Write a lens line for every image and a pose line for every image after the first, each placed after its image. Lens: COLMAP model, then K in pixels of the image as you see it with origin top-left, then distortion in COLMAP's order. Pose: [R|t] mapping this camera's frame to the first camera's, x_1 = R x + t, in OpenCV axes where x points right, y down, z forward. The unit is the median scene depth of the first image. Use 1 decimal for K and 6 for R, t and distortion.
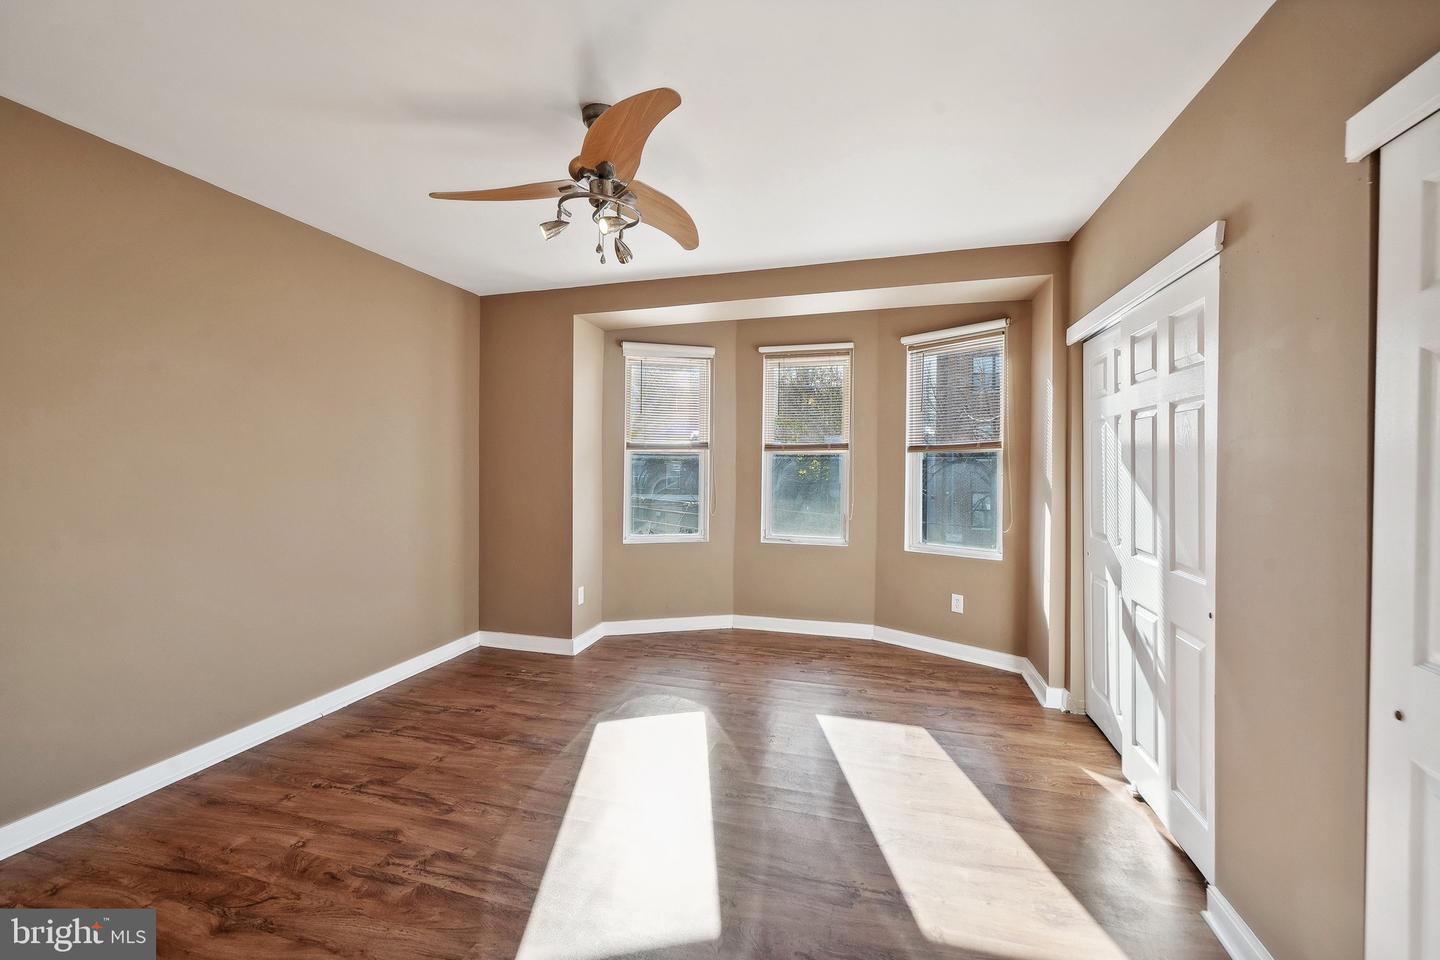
lens RADIAL K [[575.6, 0, 720.3], [0, 575.6, 466.4], [0, 0, 1]] dist [0.000912, 0.000693]
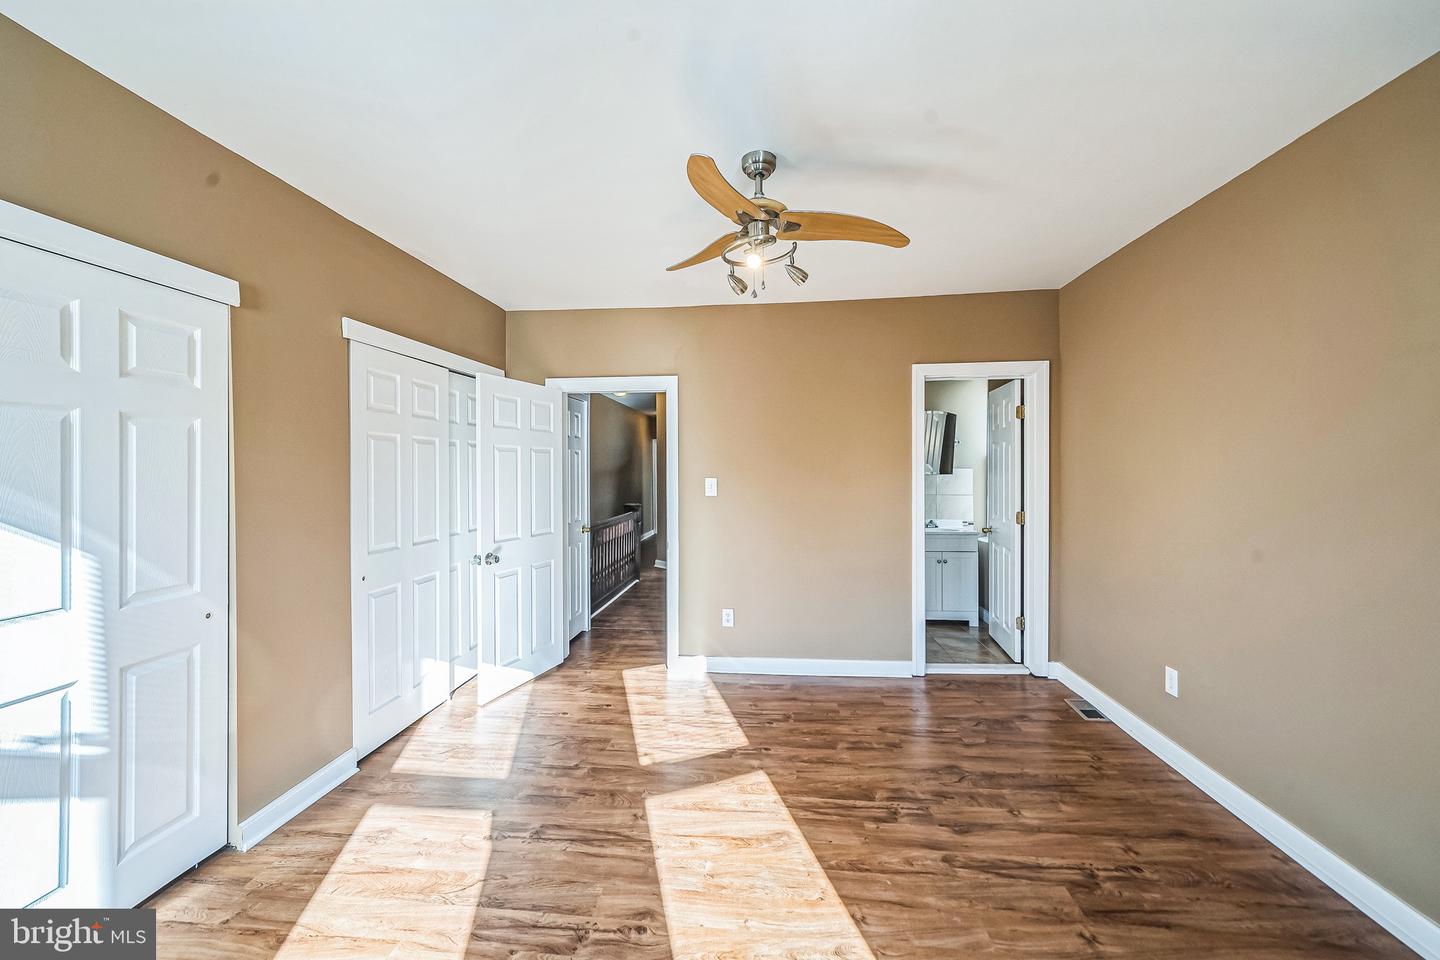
lens RADIAL K [[575.6, 0, 722.4], [0, 575.6, 468.6], [0, 0, 1]] dist [0.000912, 0.000693]
pose [[-0.983159, -0.001902, -0.182741, 0.058245], [-0.005050, 0.999847, 0.016762, -0.048385], [0.182681, 0.017403, -0.983018, 1.972997]]
